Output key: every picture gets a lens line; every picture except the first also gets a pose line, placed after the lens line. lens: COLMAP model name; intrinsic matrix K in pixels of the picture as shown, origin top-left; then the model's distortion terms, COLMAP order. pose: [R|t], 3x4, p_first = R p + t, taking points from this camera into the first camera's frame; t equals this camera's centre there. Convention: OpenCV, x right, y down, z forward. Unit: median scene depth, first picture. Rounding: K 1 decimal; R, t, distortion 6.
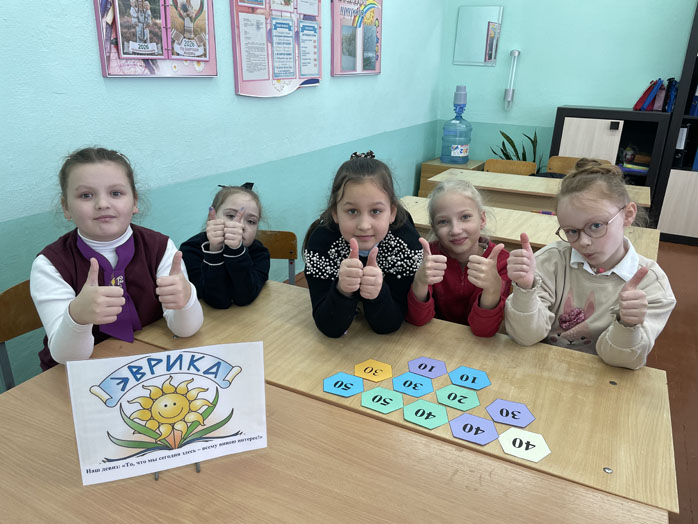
lens RADIAL K [[529.9, 0, 350.0], [0, 529.9, 256.3], [0, 0, 1]] dist [0.043246, -0.017042]
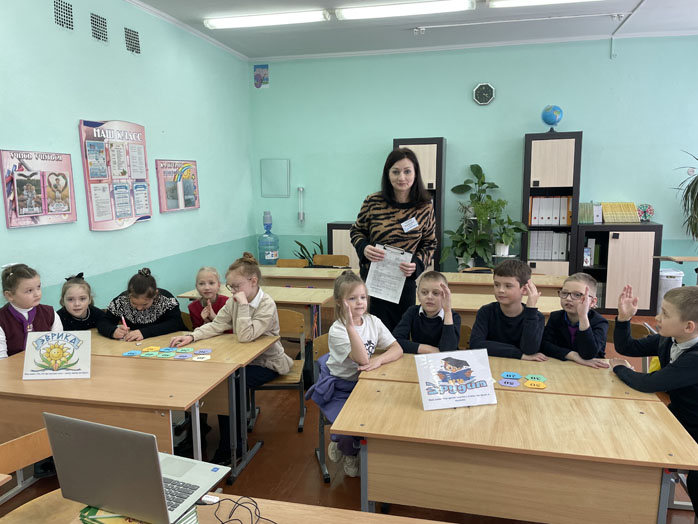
lens RADIAL K [[529.9, 0, 351.5], [0, 529.9, 262.6], [0, 0, 1]] dist [0.043246, -0.017042]
pose [[0.972752, -0.069762, 0.221105, 0.515500], [0.110599, 0.977781, -0.178079, 0.456511], [-0.203769, 0.197681, 0.958854, -1.877188]]
